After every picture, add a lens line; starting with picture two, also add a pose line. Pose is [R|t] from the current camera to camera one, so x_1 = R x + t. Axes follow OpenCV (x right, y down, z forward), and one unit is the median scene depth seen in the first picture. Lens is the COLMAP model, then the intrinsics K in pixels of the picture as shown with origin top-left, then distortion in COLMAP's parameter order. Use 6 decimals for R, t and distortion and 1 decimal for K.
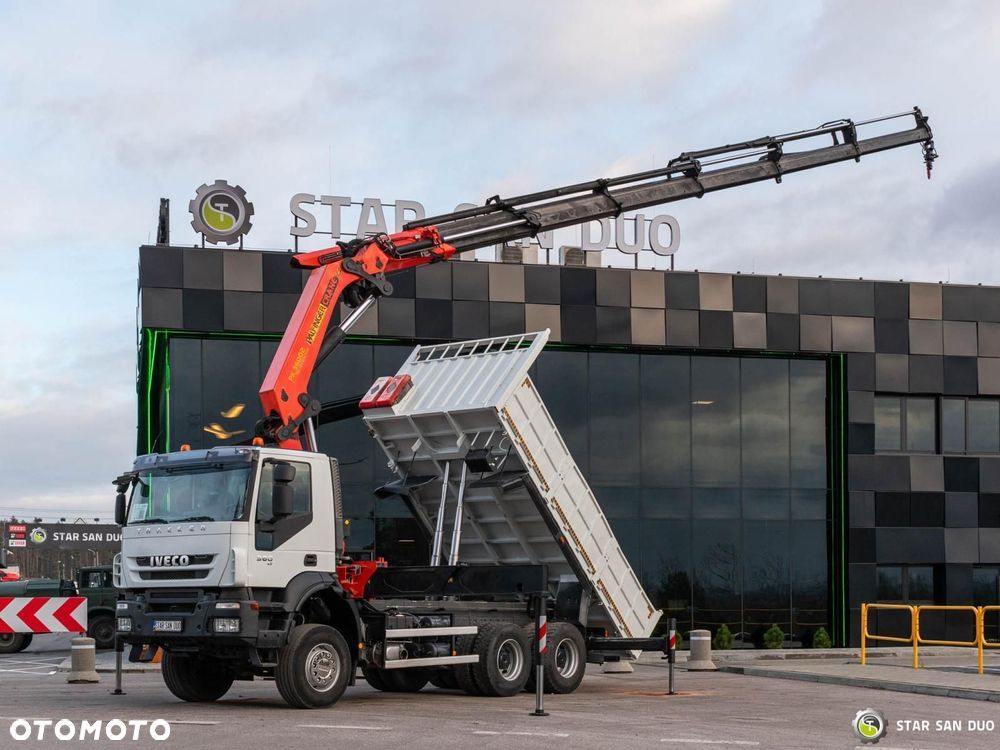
lens RADIAL K [[1487.9, 0, 500.6], [0, 1487.9, 588.3], [0, 0, 1]] dist [0.018776, -0.071762]
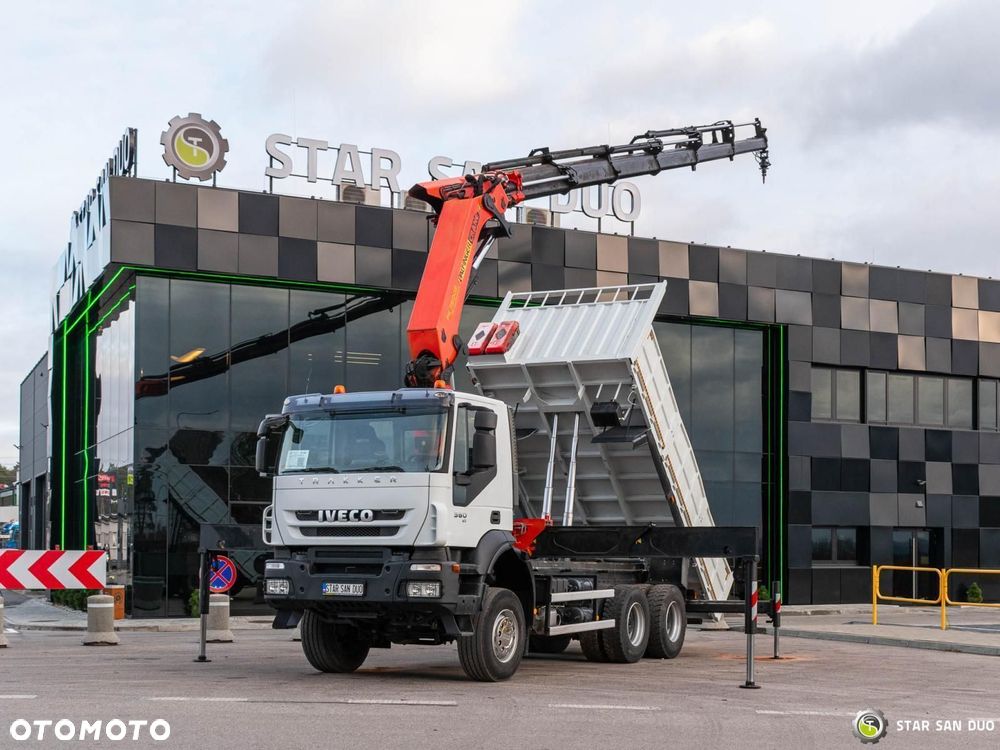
lens RADIAL K [[1387.8, 0, 569.3], [0, 1387.8, 513.3], [0, 0, 1]] dist [-0.006997, 0.006829]
pose [[0.977235, 0.017637, 0.211427, -0.222473], [-0.013444, 0.999684, -0.021253, -0.003336], [-0.211735, 0.017927, 0.977163, 0.139014]]
